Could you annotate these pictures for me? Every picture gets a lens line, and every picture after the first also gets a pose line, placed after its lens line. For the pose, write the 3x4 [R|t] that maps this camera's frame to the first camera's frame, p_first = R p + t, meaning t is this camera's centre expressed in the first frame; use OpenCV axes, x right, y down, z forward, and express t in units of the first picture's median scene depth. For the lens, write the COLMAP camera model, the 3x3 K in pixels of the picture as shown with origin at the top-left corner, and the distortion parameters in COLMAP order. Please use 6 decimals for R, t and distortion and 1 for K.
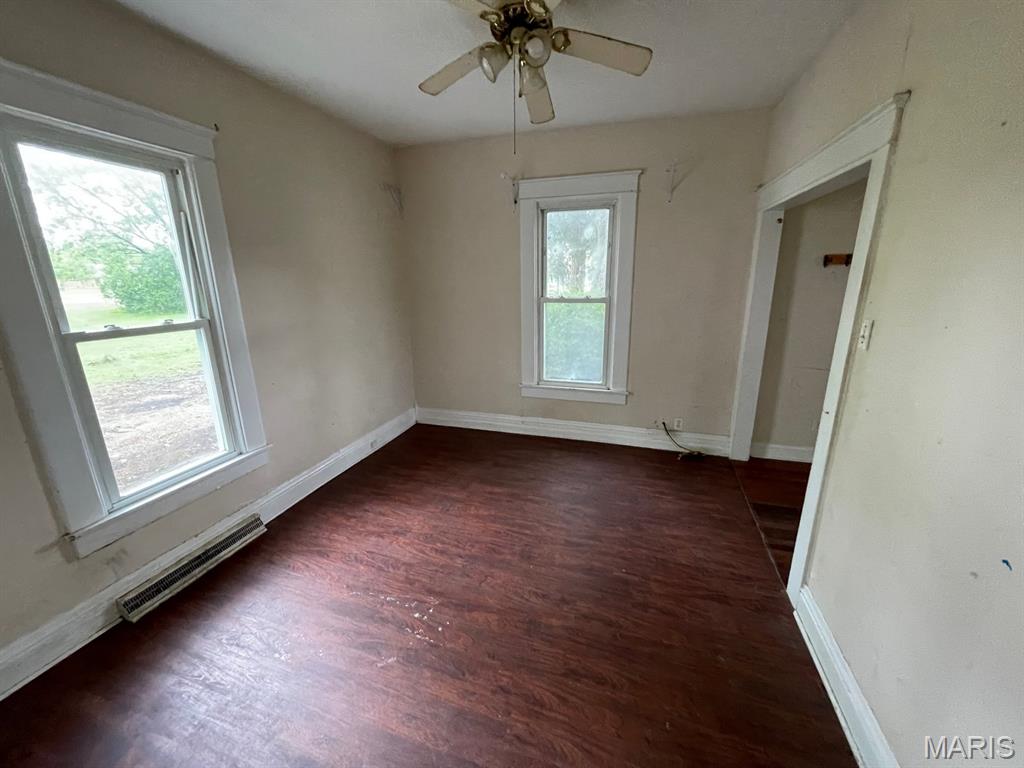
lens RADIAL K [[412.0, 0, 518.1], [0, 412.0, 385.1], [0, 0, 1]] dist [0.003230, -0.000774]
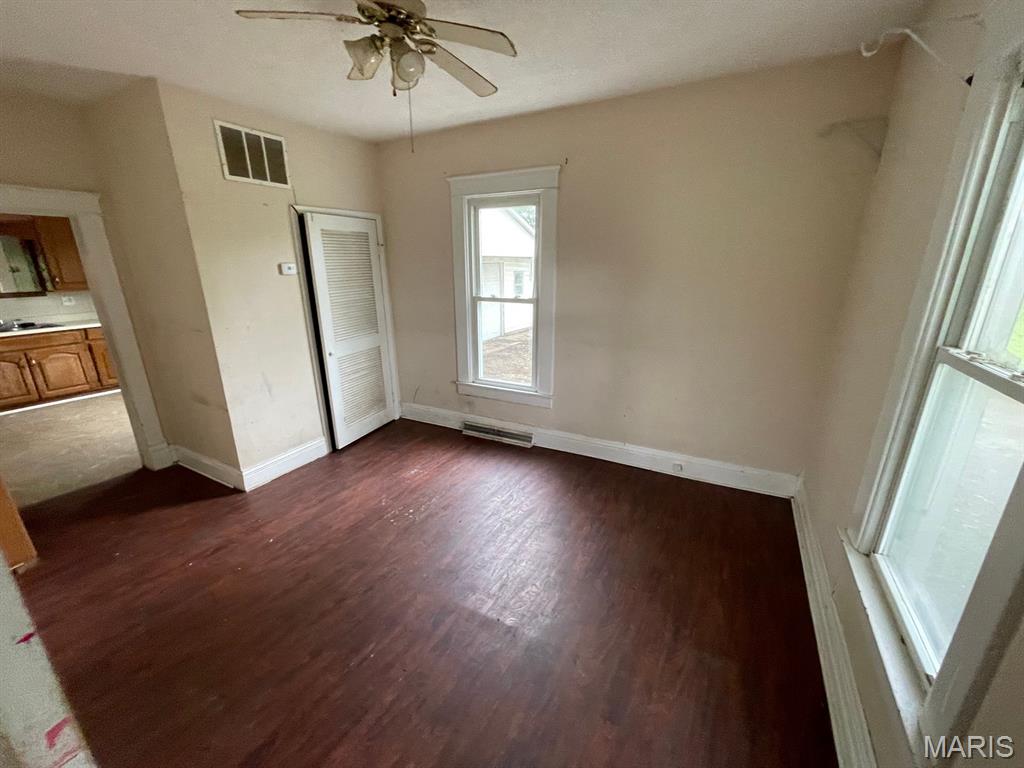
lens RADIAL K [[412.0, 0, 508.8], [0, 412.0, 389.2], [0, 0, 1]] dist [0.003230, -0.000774]
pose [[-0.196064, 0.300788, -0.933320, 0.816301], [-0.248352, 0.905529, 0.344003, -0.368226], [0.948620, 0.299238, -0.102840, 1.208621]]
